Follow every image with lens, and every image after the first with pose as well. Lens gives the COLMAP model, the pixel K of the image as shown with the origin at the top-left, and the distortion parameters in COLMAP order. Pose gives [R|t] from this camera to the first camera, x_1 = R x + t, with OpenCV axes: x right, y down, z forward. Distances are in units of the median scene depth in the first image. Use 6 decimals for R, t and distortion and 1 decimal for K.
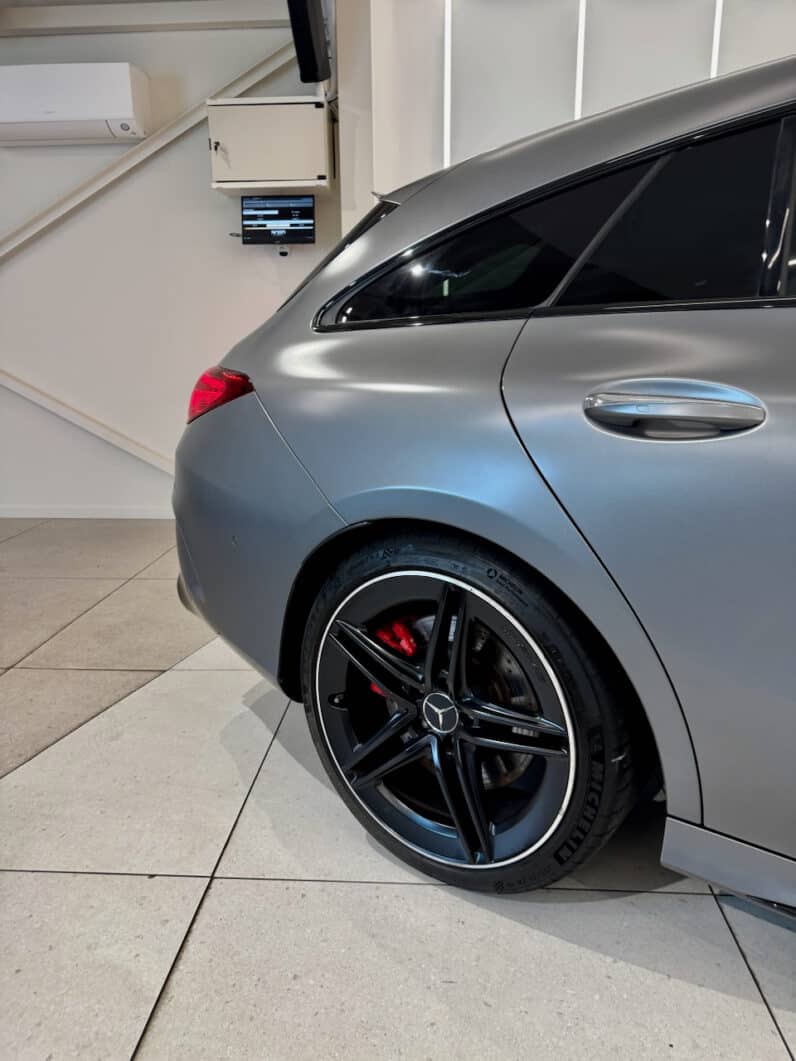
lens RADIAL K [[757.8, 0, 385.5], [0, 757.8, 531.5], [0, 0, 1]] dist [0.047456, -0.043973]
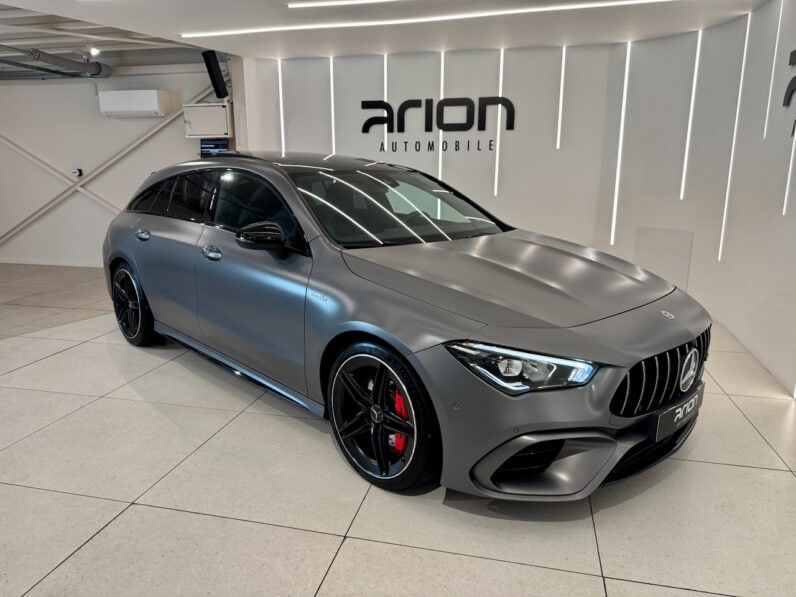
lens RADIAL K [[568.5, 0, 395.5], [0, 568.5, 304.8], [0, 0, 1]] dist [0.047456, -0.043973]
pose [[0.985609, 0.050257, -0.161398, 0.791515], [-0.051553, 0.998663, -0.003845, 0.070300], [0.160989, 0.012110, 0.986882, -0.747424]]
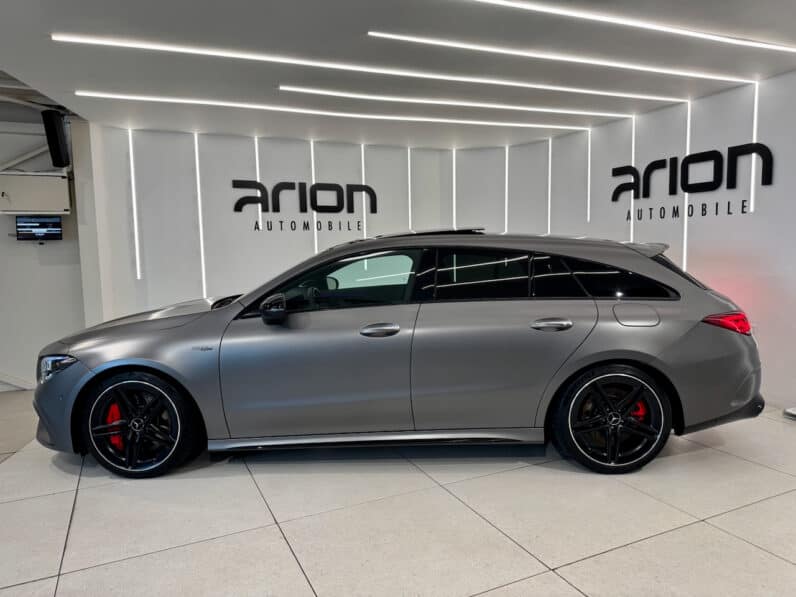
lens RADIAL K [[568.5, 0, 405.2], [0, 568.5, 298.2], [0, 0, 1]] dist [0.047456, -0.043973]
pose [[0.866008, -0.052888, 0.497225, -0.076812], [0.129603, 0.984150, -0.121046, 0.060611], [-0.482942, 0.169269, 0.859136, -0.684962]]
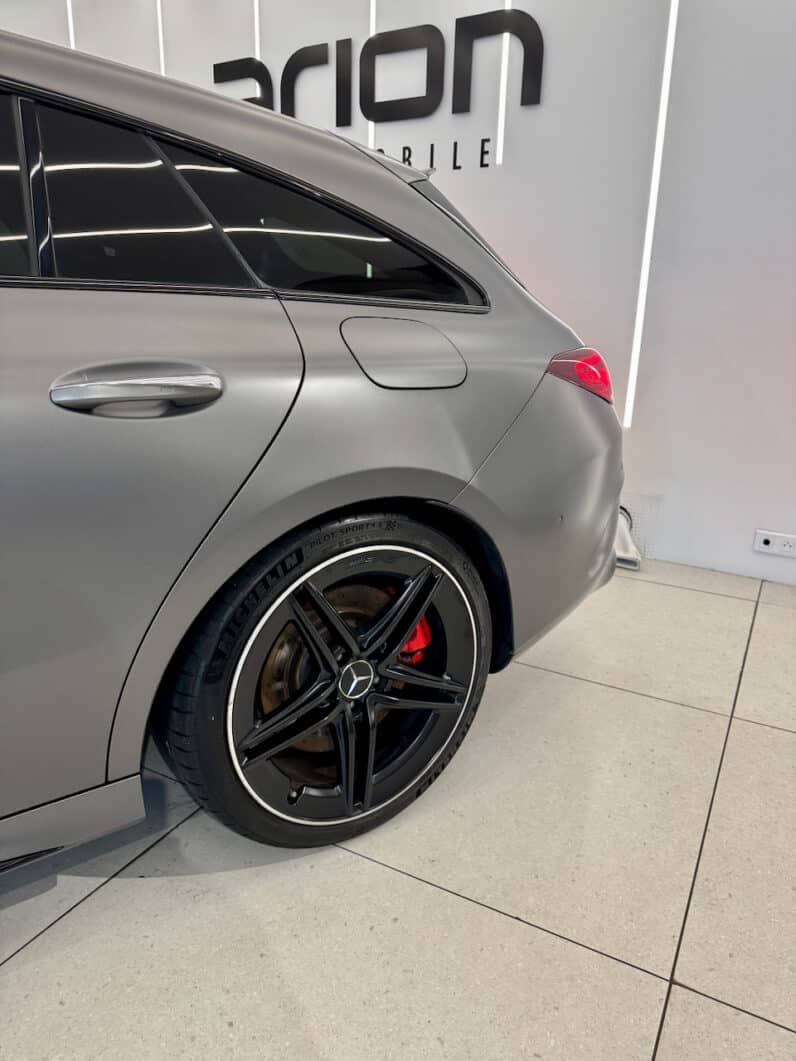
lens RADIAL K [[757.8, 0, 395.8], [0, 757.8, 528.6], [0, 0, 1]] dist [0.047456, -0.043973]
pose [[0.416867, -0.238881, 0.877017, 0.362757], [0.190103, 0.966424, 0.172874, 0.041169], [-0.888866, 0.094658, 0.448282, -0.203237]]
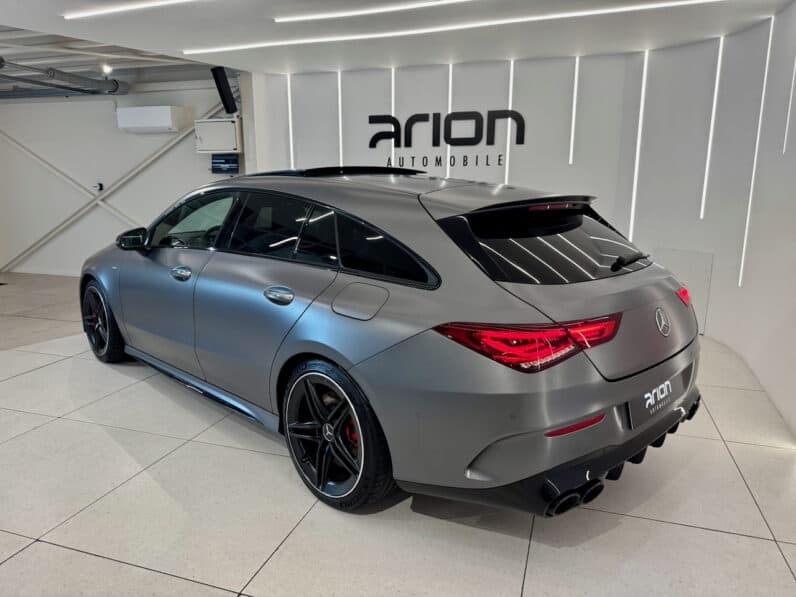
lens RADIAL K [[568.5, 0, 393.5], [0, 568.5, 306.4], [0, 0, 1]] dist [0.047456, -0.043973]
pose [[0.966541, 0.068216, -0.247277, 0.914862], [-0.074295, 0.997118, -0.015328, 0.036854], [0.245519, 0.033187, 0.968823, -0.665030]]
